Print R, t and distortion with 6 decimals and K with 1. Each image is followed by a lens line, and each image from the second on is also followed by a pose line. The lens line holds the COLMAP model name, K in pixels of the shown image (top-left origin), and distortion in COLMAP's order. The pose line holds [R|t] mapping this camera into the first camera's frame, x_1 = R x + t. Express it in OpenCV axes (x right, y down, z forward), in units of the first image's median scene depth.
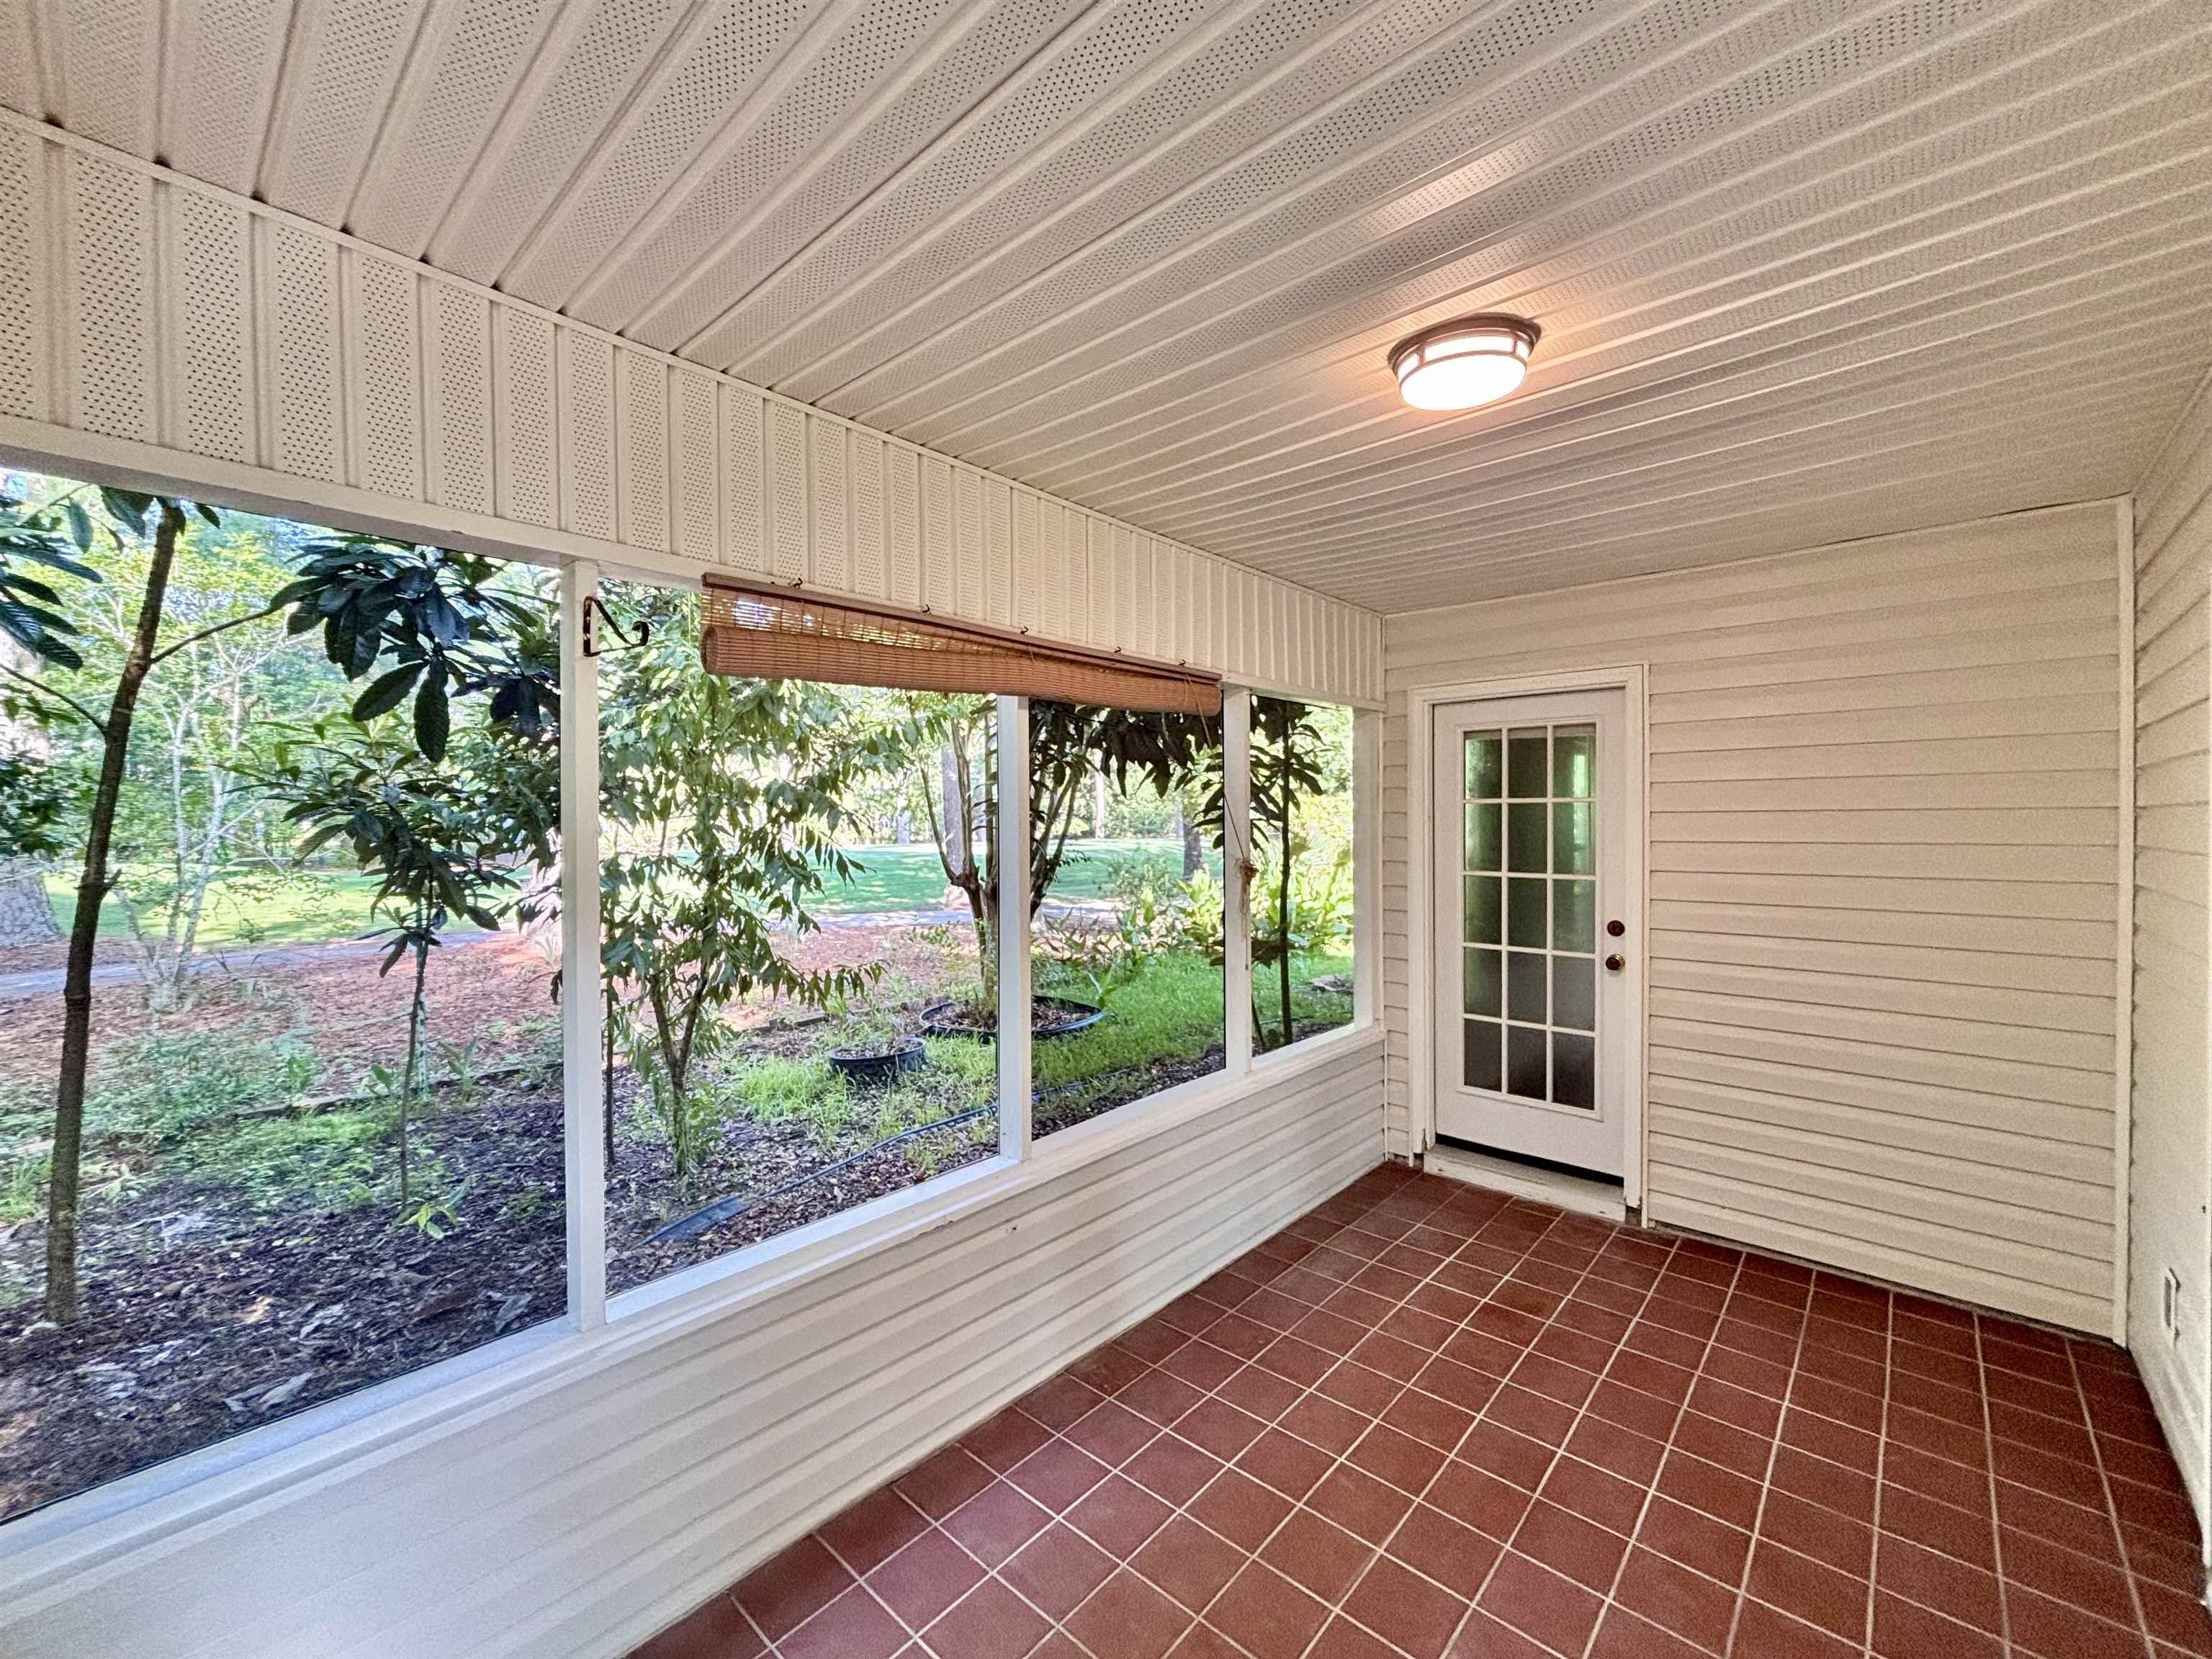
lens RADIAL K [[906.7, 0, 1107.9], [0, 906.7, 825.9], [0, 0, 1]] dist [0.017262, -0.002807]
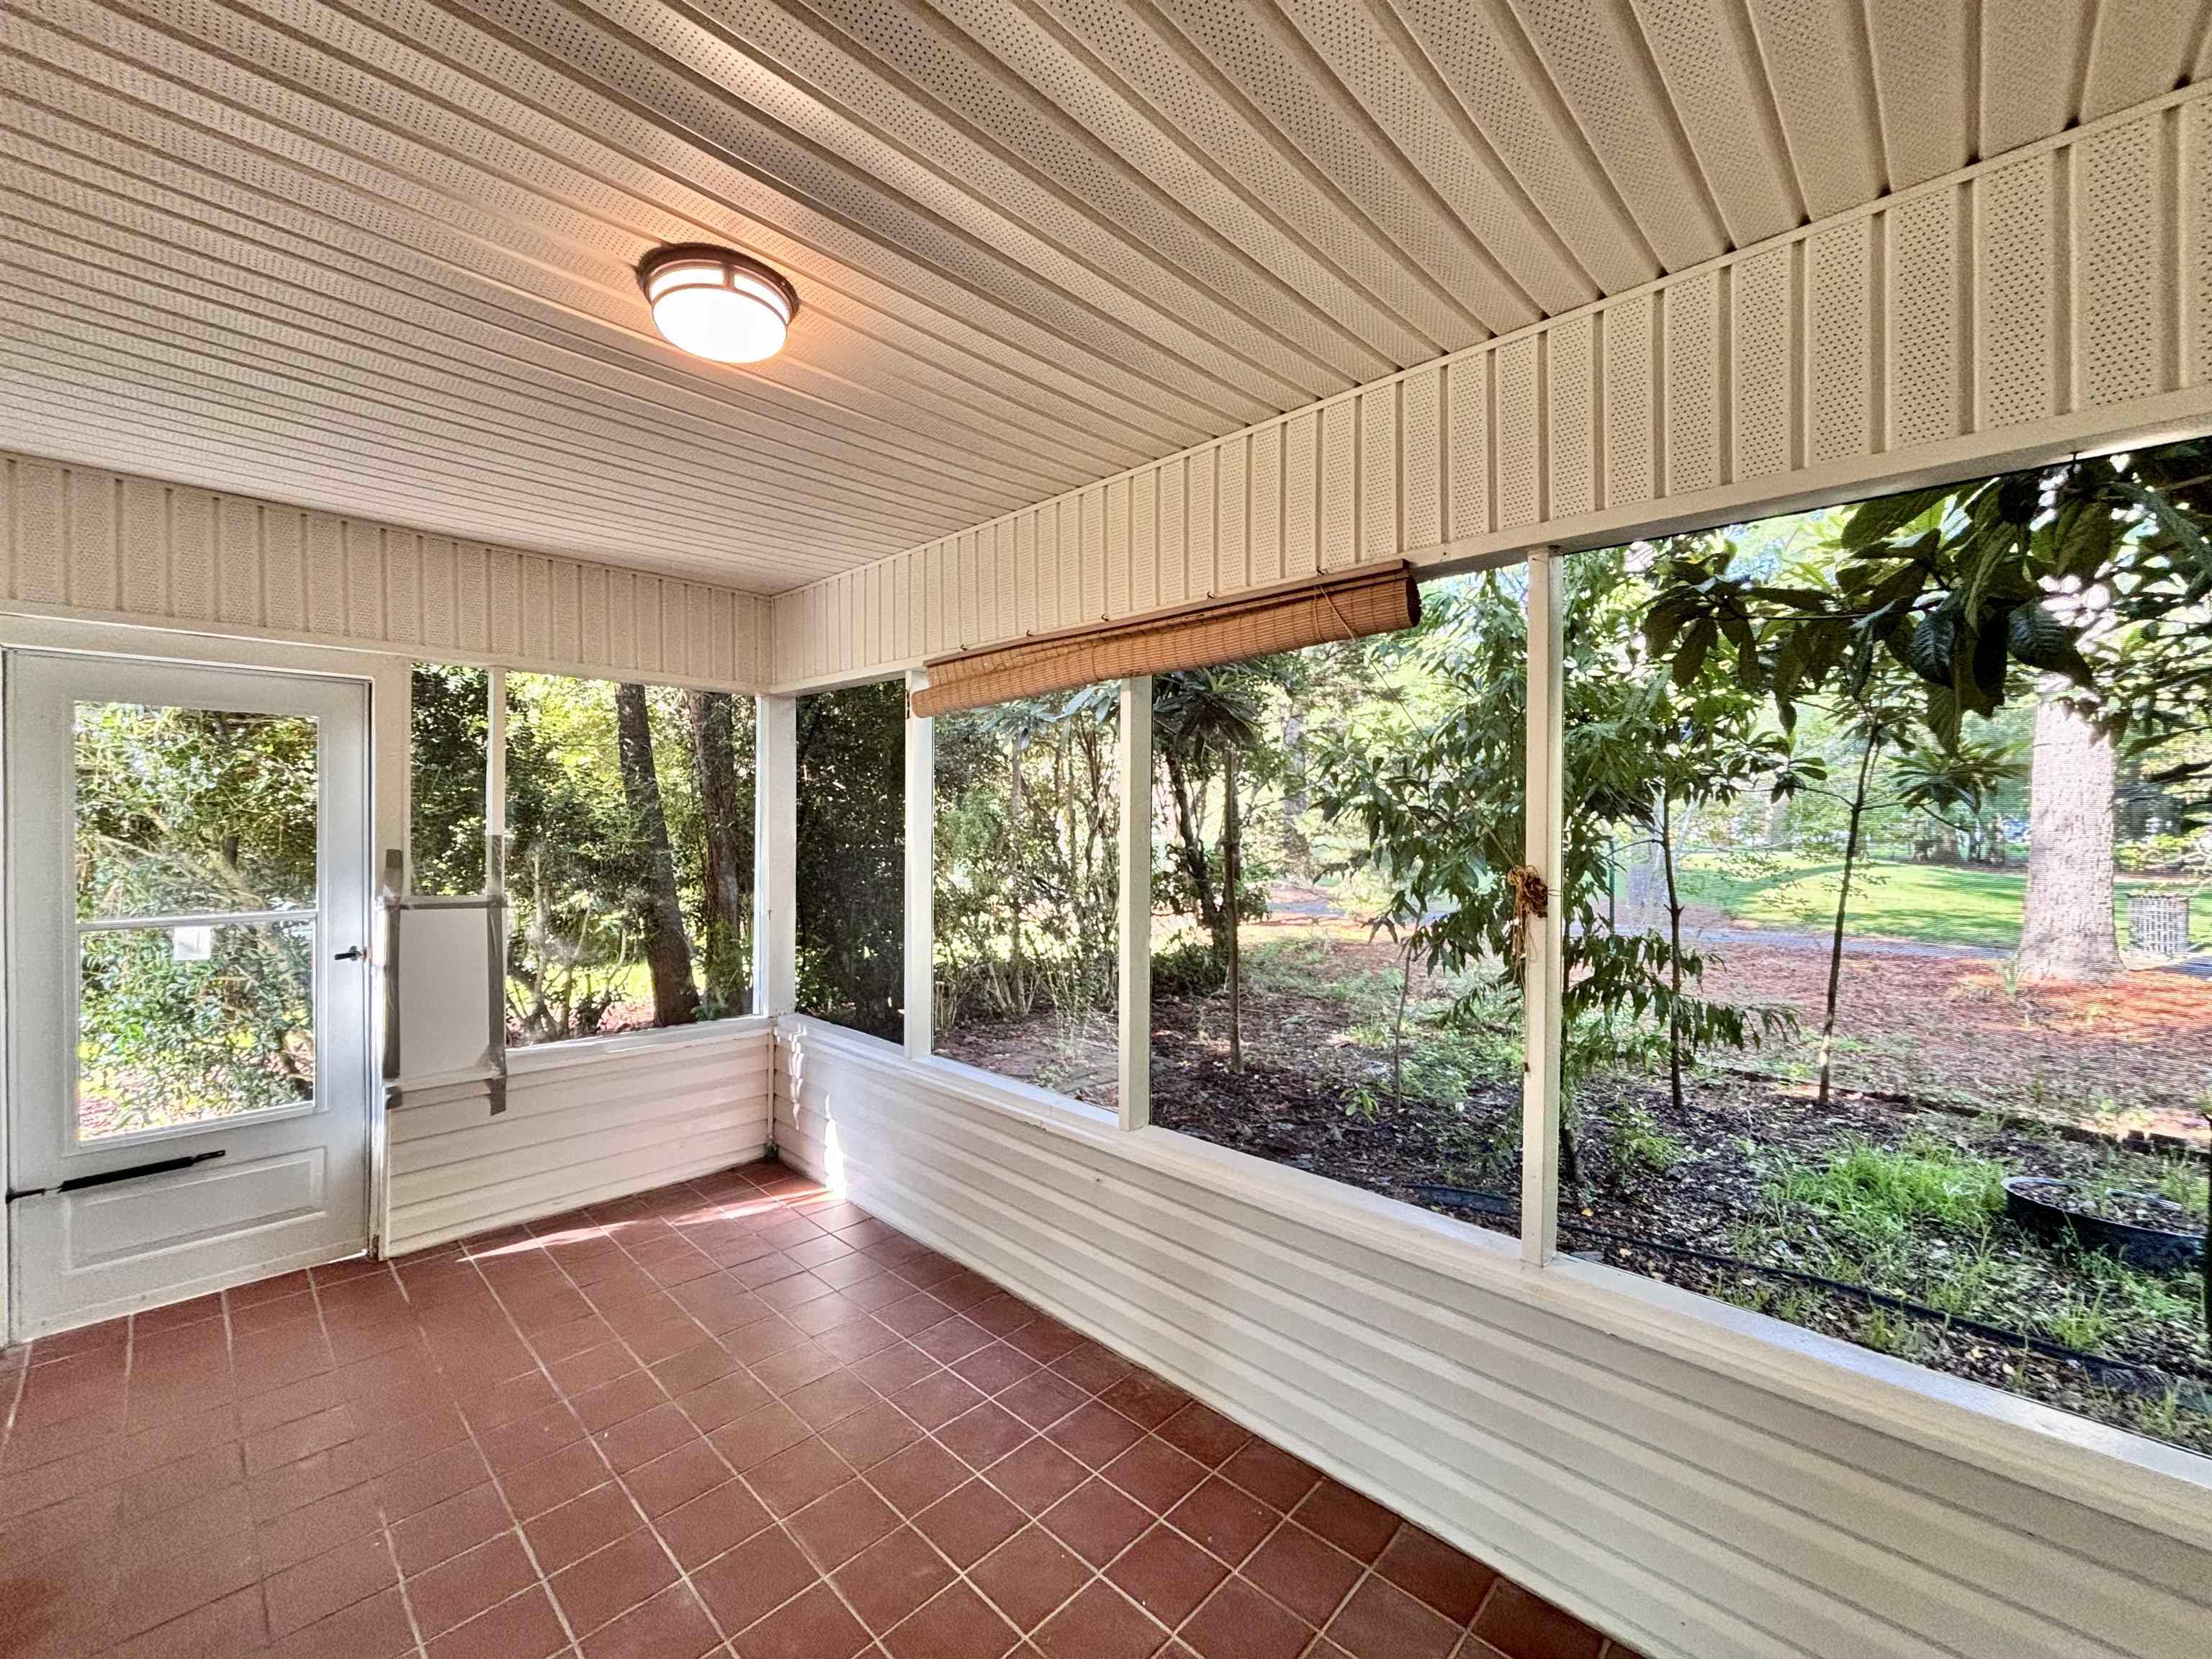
lens RADIAL K [[906.7, 0, 1107.2], [0, 906.7, 823.2], [0, 0, 1]] dist [0.017262, -0.002807]
pose [[-0.026694, 0.010189, -0.999592, 0.897562], [-0.011799, 0.999875, 0.010507, 0.009603], [0.999574, 0.012075, -0.026570, 0.964834]]
